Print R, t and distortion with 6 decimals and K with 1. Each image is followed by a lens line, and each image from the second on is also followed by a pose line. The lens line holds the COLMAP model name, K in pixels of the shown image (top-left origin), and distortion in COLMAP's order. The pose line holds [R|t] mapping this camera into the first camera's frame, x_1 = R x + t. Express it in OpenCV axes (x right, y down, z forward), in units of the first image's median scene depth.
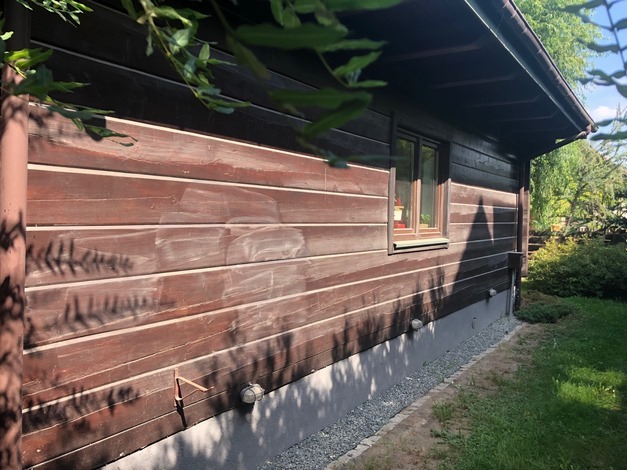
lens RADIAL K [[511.5, 0, 314.0], [0, 511.5, 233.6], [0, 0, 1]] dist [0.042179, -0.046431]
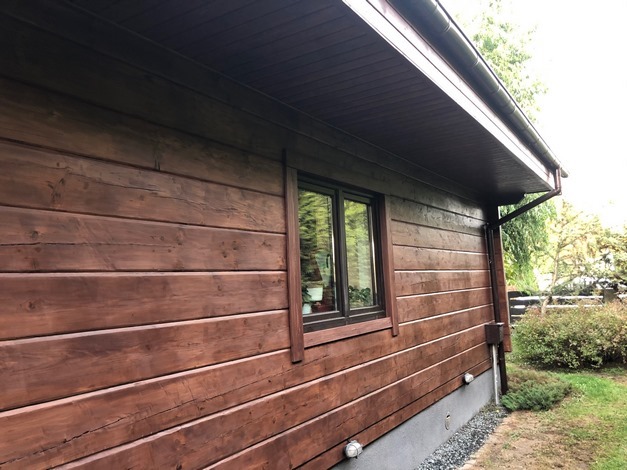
lens RADIAL K [[511.5, 0, 312.6], [0, 511.5, 234.8], [0, 0, 1]] dist [0.042179, -0.046431]
pose [[0.997141, -0.071450, 0.024597, 0.104763], [0.074162, 0.987769, -0.137155, -0.013892], [-0.014496, 0.138587, 0.990244, 0.188246]]
